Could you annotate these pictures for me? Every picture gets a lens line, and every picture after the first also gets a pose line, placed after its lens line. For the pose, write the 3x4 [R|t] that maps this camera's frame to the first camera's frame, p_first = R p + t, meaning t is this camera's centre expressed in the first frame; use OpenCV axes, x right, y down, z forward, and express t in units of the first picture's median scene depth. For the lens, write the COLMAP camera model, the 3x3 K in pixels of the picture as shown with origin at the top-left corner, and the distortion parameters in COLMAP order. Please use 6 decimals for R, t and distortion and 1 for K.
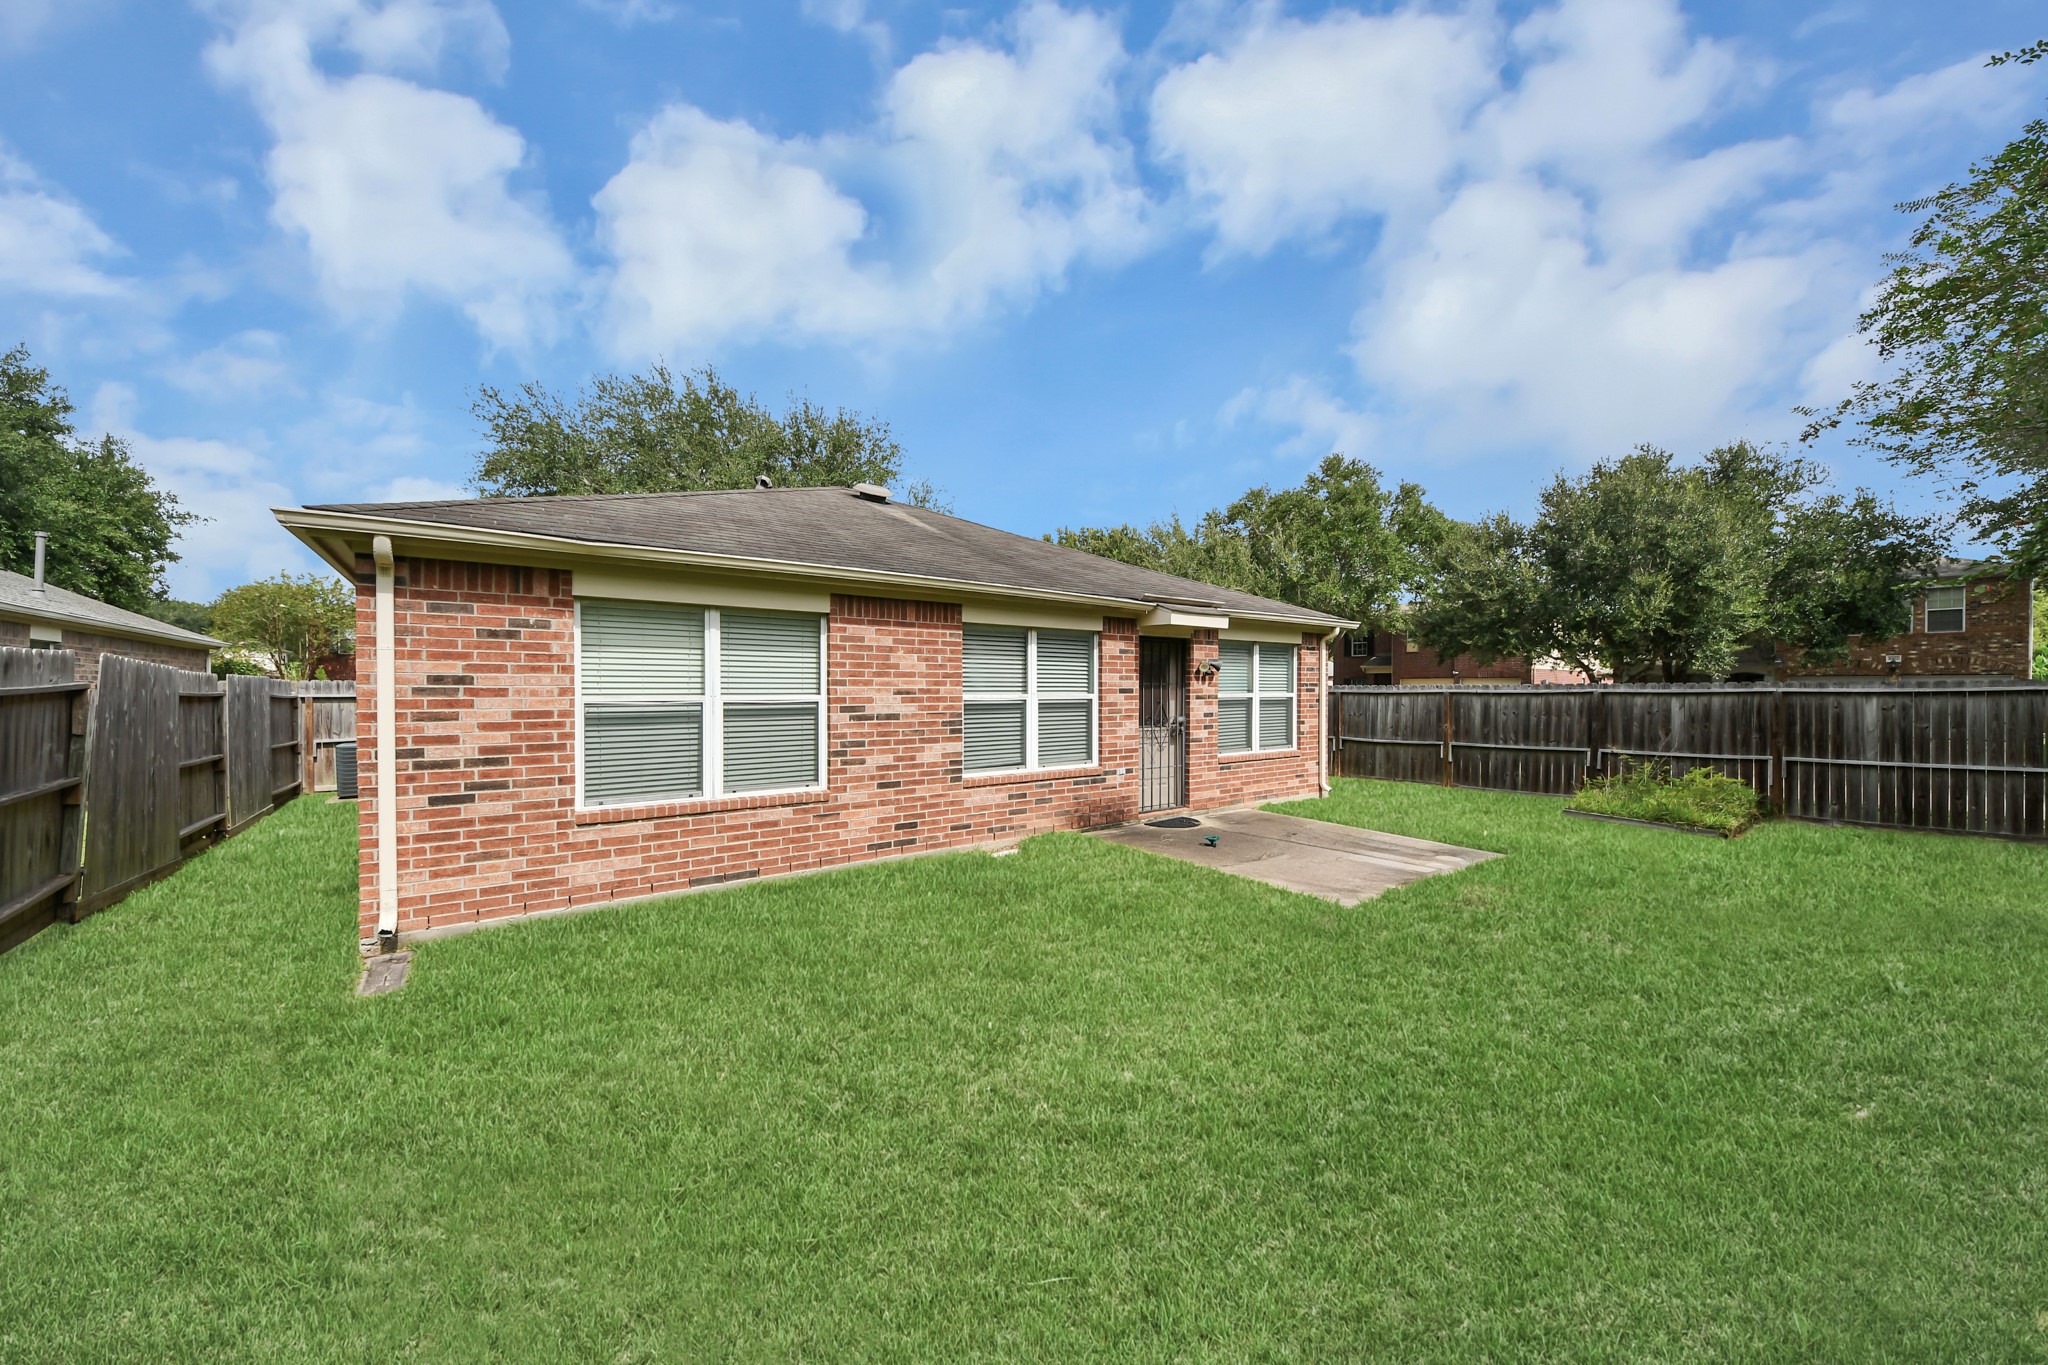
lens RADIAL K [[713.3, 0, 1015.8], [0, 713.3, 686.1], [0, 0, 1]] dist [0.022773, -0.014091]
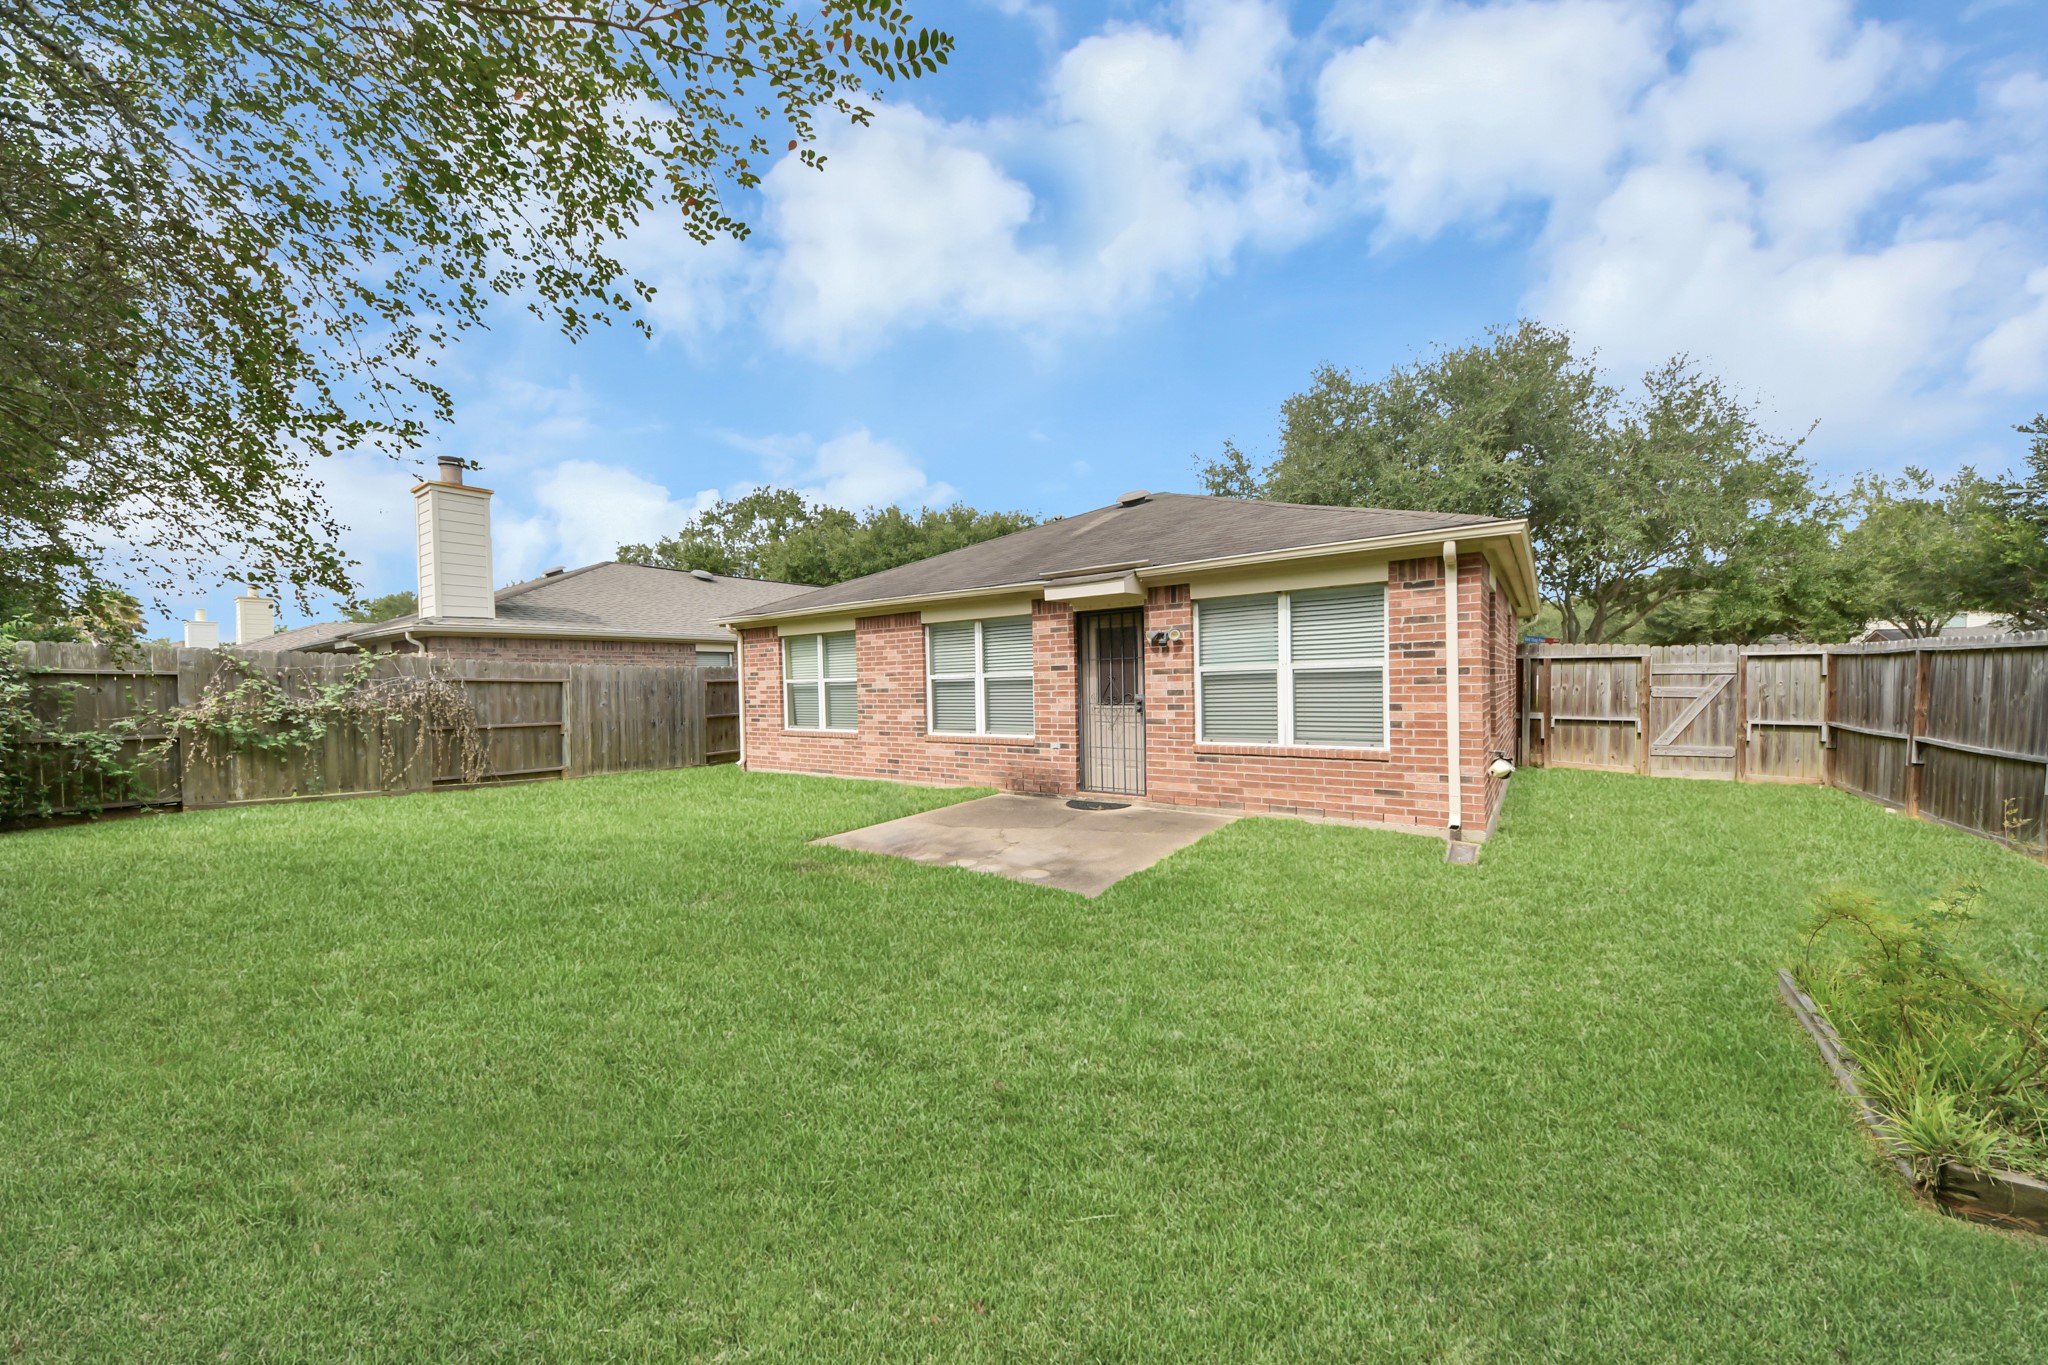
lens RADIAL K [[731.7, 0, 1018.5], [0, 731.7, 685.3], [0, 0, 1]] dist [0.000517, -0.000068]
pose [[0.301908, -0.004922, -0.953324, 1.437841], [0.025325, 0.999675, 0.002859, 0.034360], [0.953001, -0.025006, 0.301935, 0.788632]]
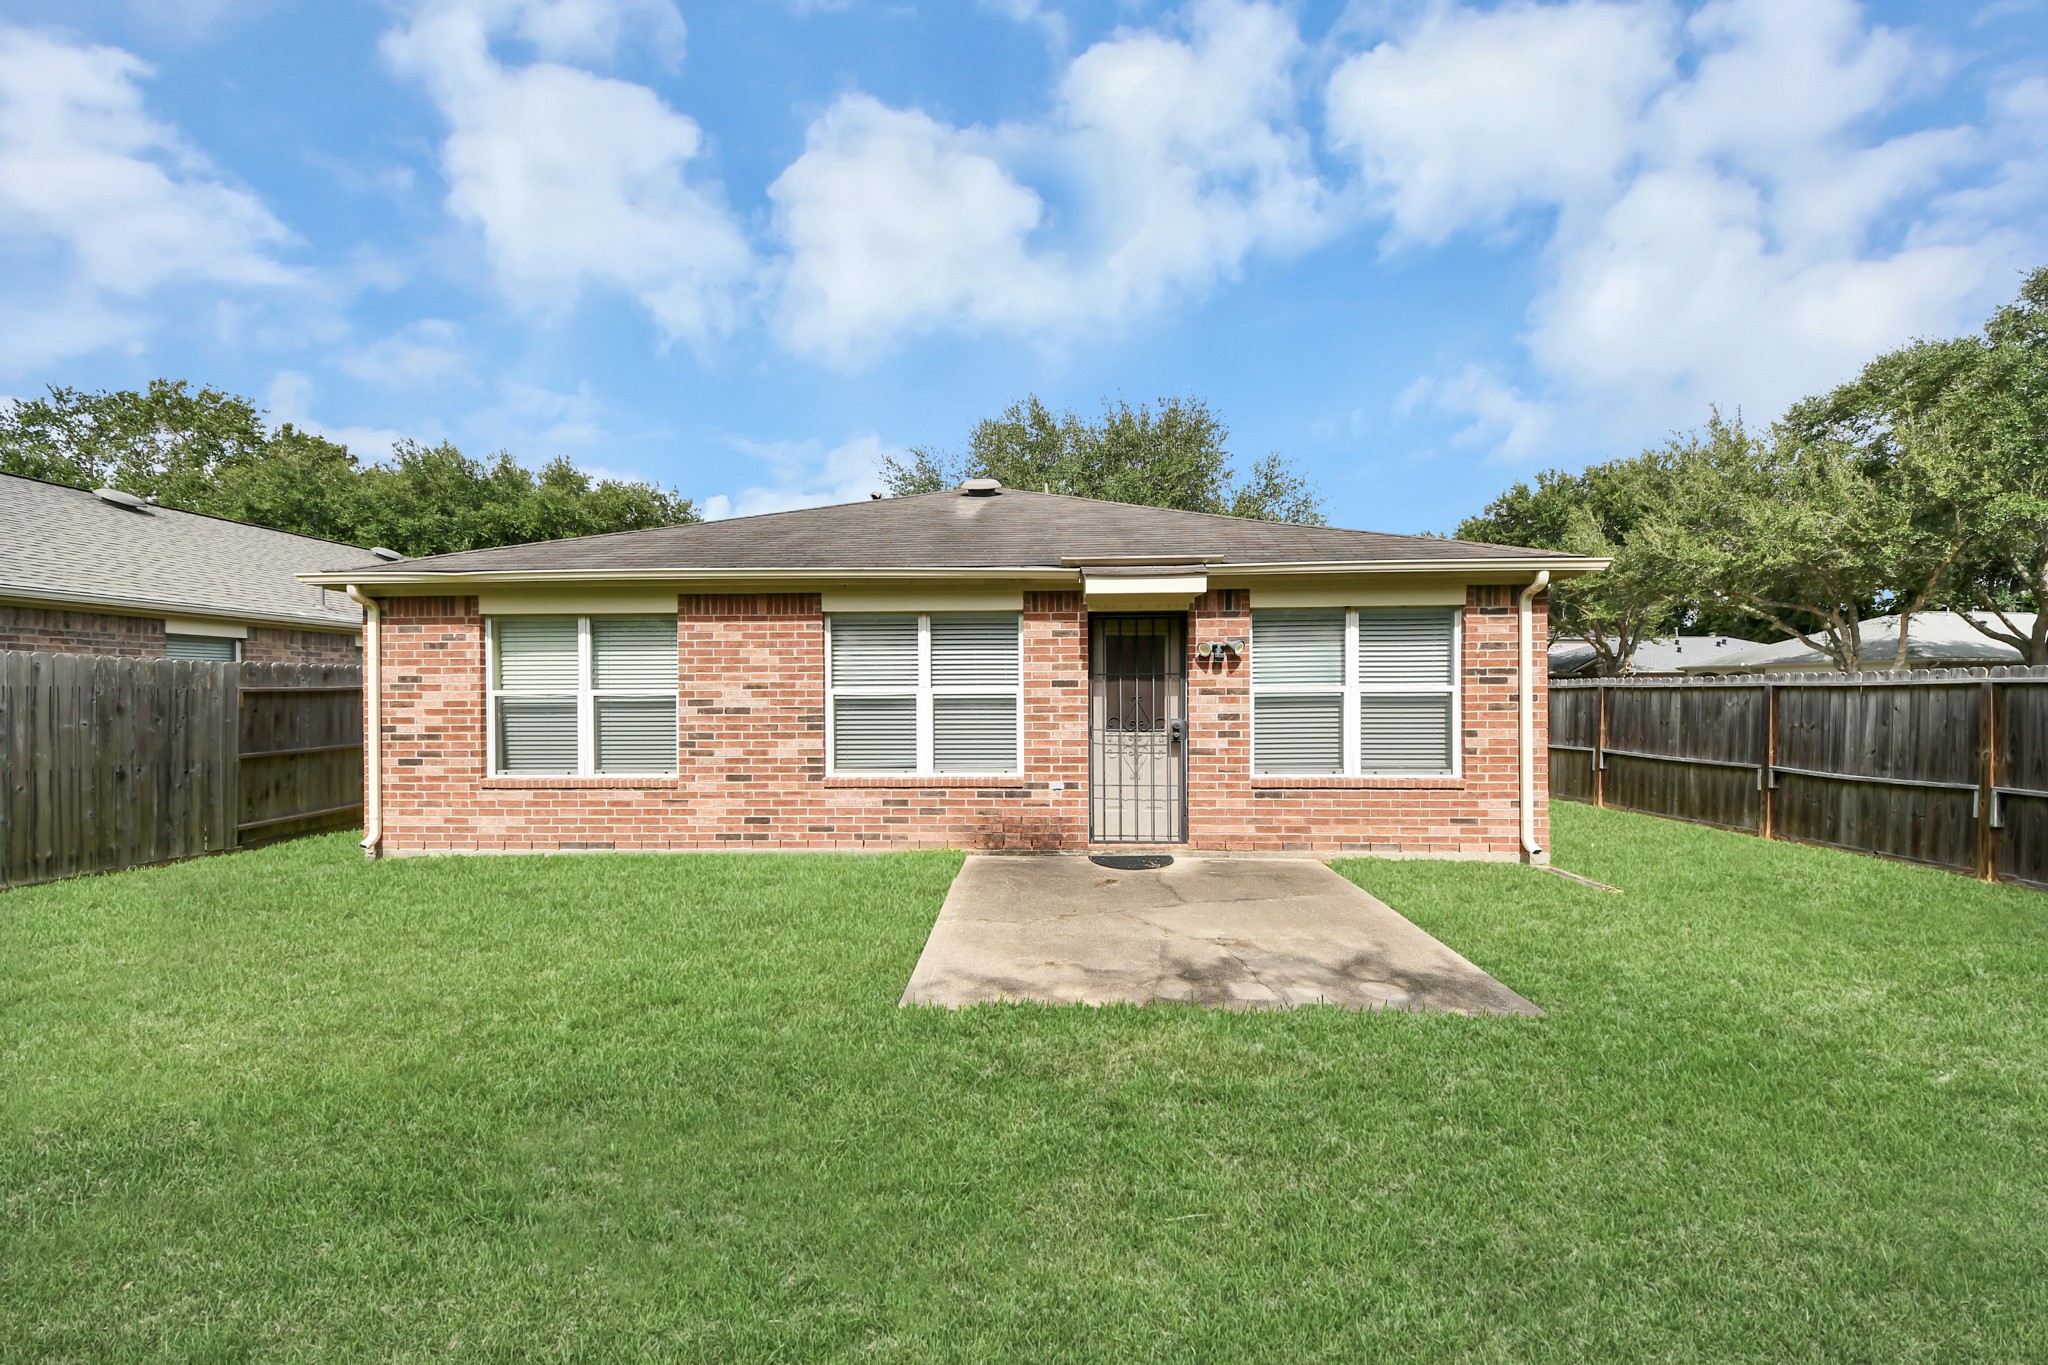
lens RADIAL K [[713.3, 0, 1015.8], [0, 713.3, 686.1], [0, 0, 1]] dist [0.022773, -0.014091]
pose [[0.784406, -0.012198, -0.620127, 0.755713], [0.008031, 0.999923, -0.009510, 0.020644], [0.620195, 0.002479, 0.784444, 0.441433]]
